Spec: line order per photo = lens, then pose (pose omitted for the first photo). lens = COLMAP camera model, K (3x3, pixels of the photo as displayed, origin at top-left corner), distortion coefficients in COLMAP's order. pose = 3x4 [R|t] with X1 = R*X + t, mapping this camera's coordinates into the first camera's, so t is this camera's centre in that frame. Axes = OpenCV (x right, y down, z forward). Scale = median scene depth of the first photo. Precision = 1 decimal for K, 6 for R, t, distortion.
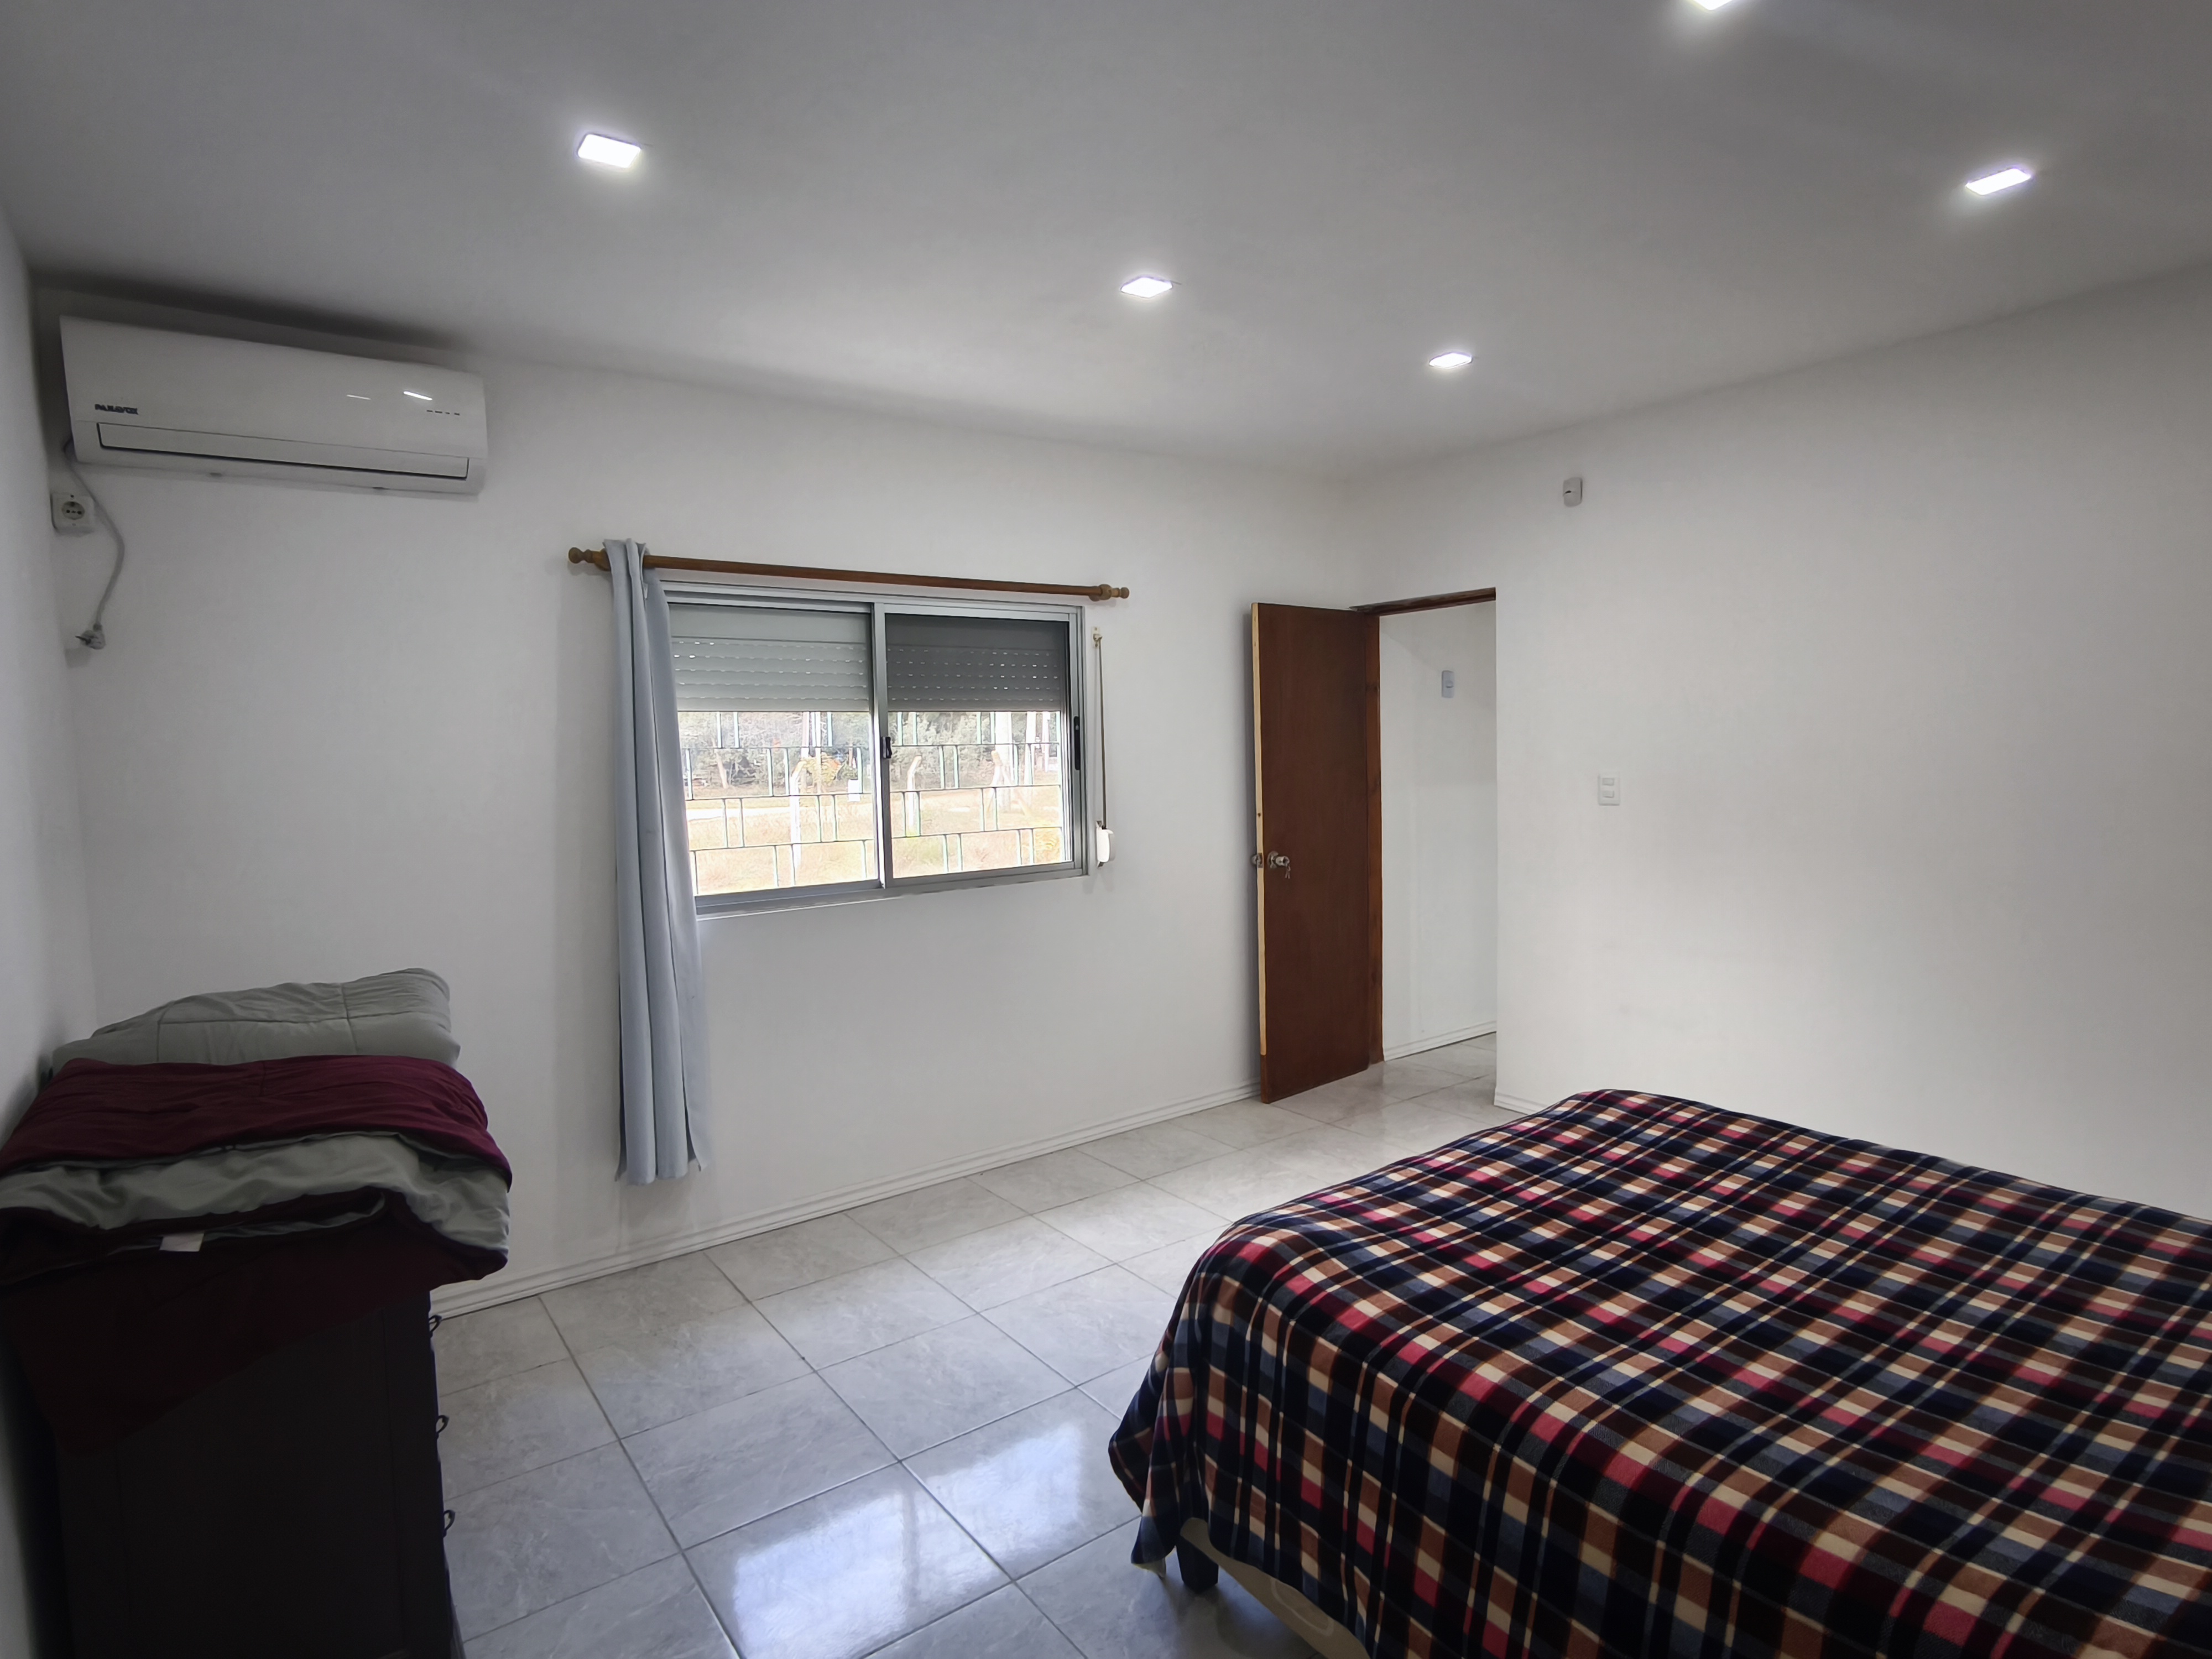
lens RADIAL K [[1188.2, 0, 1107.3], [0, 1188.2, 841.9], [0, 0, 1]] dist [-0.012685, 0.001671]
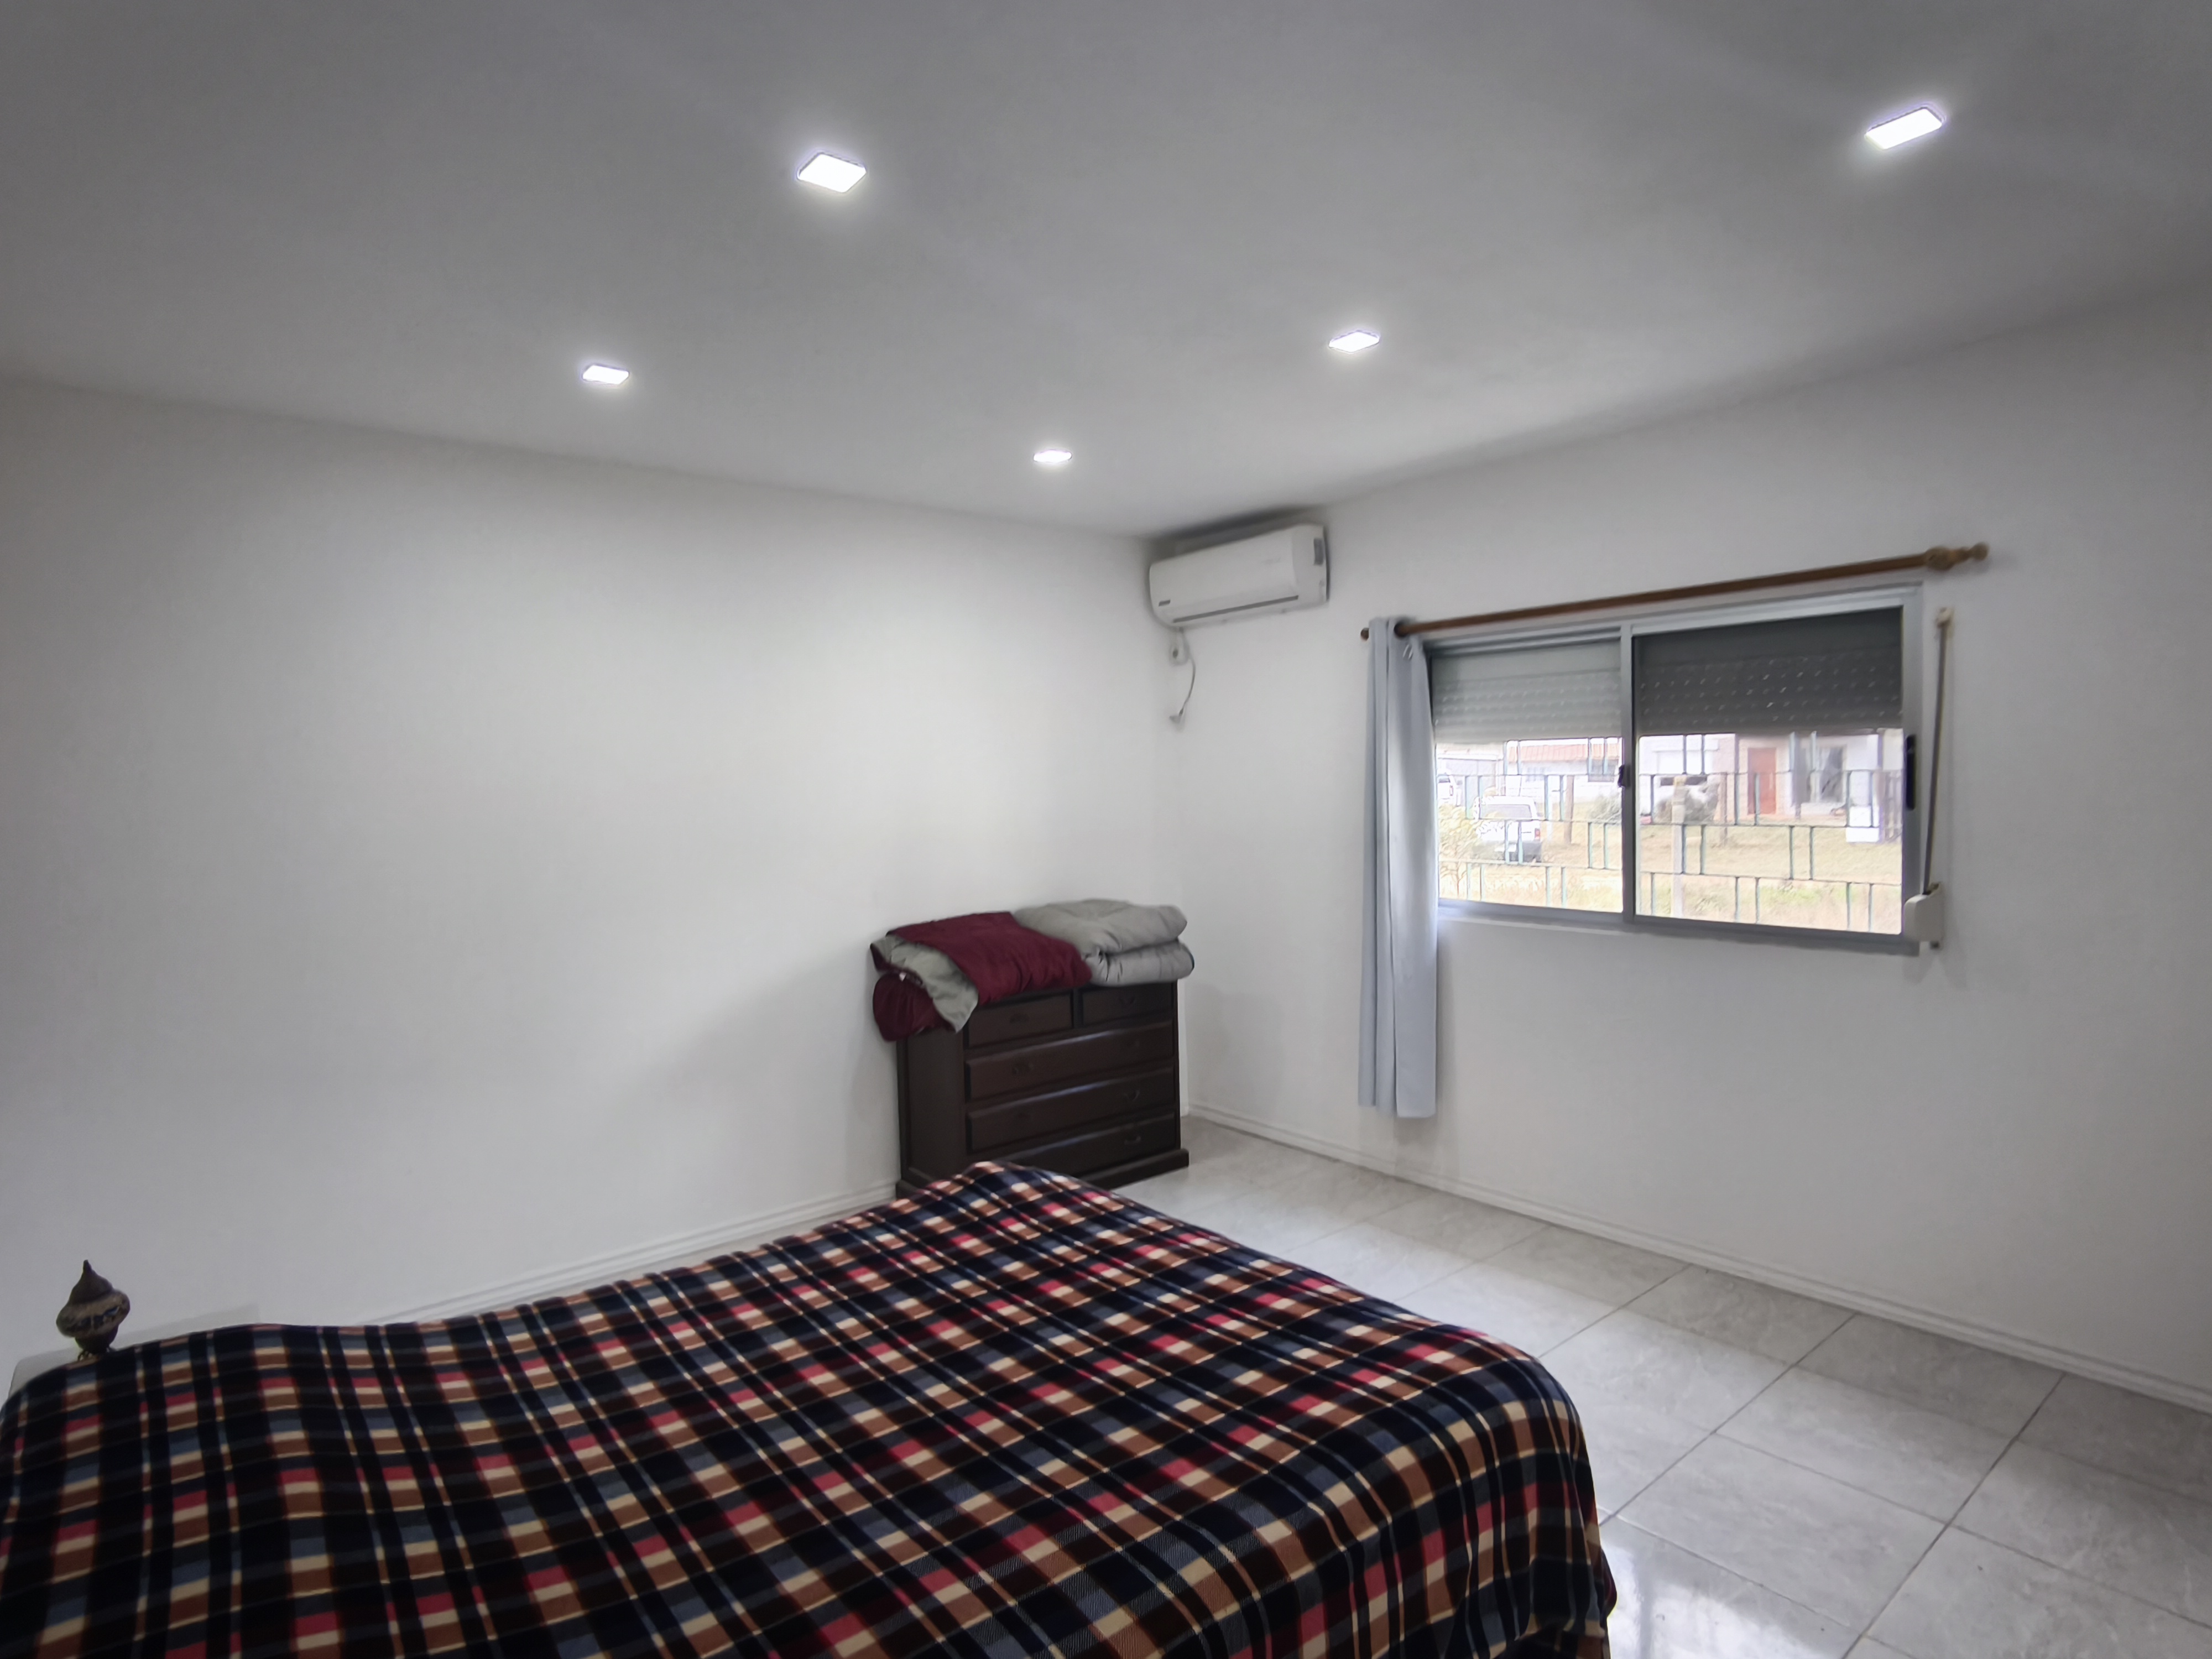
lens RADIAL K [[1188.2, 0, 1107.3], [0, 1188.2, 841.9], [0, 0, 1]] dist [-0.012685, 0.001671]
pose [[0.047855, 0.079995, -0.995646, 0.795814], [-0.060640, 0.995182, 0.077043, -0.079950], [0.997012, 0.056690, 0.052475, 0.566605]]
